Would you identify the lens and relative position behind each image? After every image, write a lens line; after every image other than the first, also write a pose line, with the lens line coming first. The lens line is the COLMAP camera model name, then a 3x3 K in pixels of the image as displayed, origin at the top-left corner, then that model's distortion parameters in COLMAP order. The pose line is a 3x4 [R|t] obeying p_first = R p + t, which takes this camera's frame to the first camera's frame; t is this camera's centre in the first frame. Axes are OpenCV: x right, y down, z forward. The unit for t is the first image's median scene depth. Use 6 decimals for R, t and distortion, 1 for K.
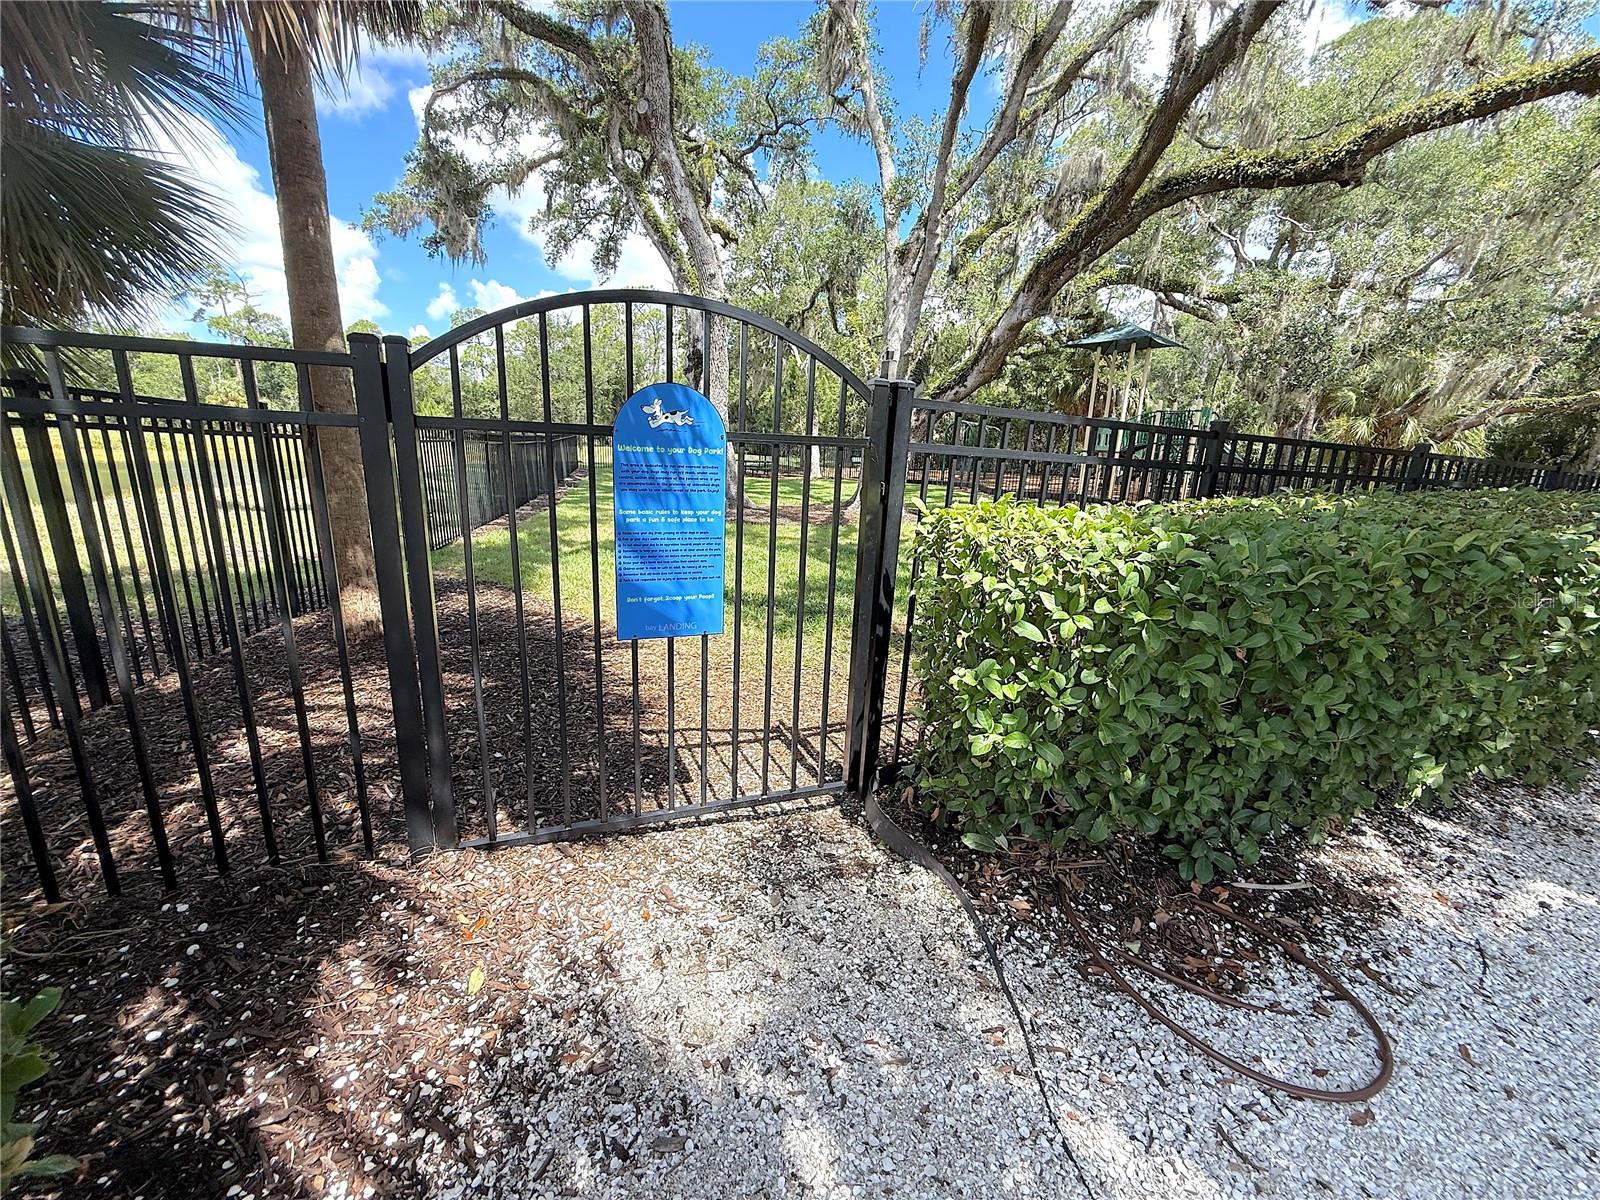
lens RADIAL K [[639.1, 0, 800.0], [0, 639.1, 600.0], [0, 0, 1]] dist [-0.000803, 0.000316]
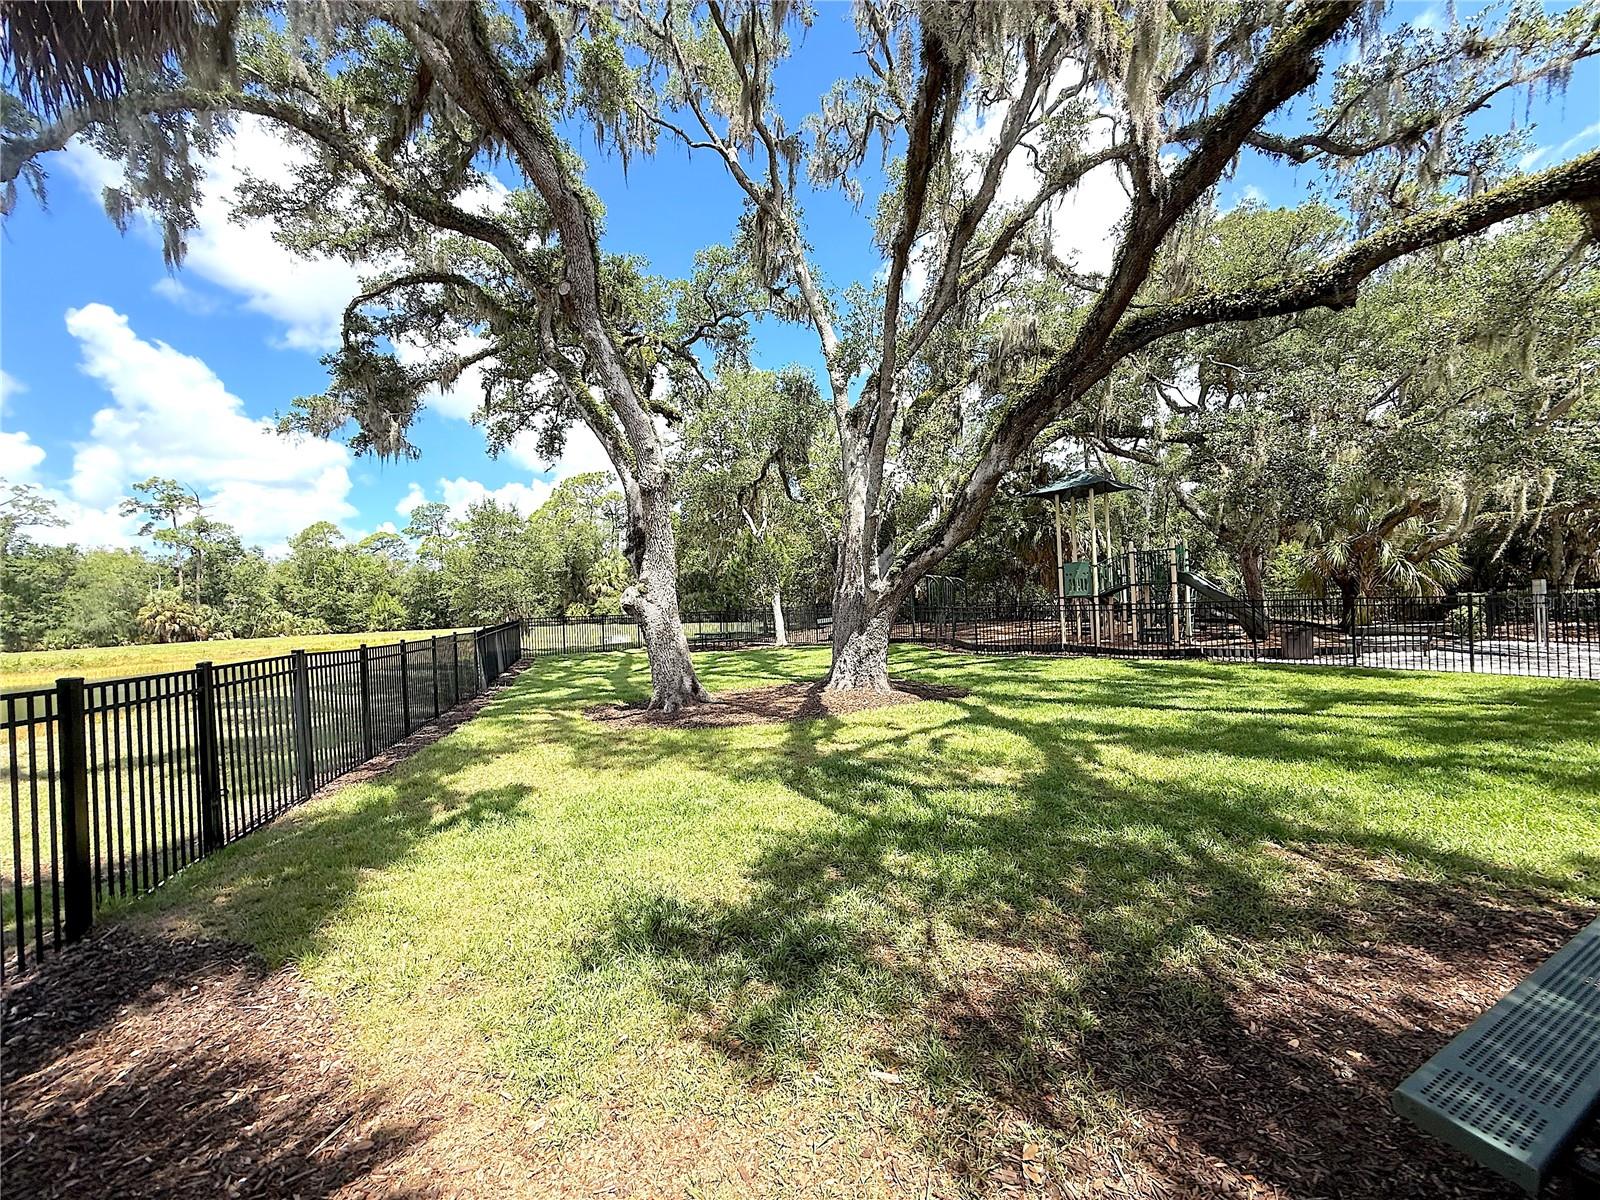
lens RADIAL K [[639.1, 0, 800.0], [0, 639.1, 600.0], [0, 0, 1]] dist [-0.000803, 0.000316]
pose [[0.995122, -0.079351, 0.058623, 0.002905], [0.091136, 0.966926, -0.238220, -0.052640], [-0.037781, 0.242401, 0.969440, 0.127634]]
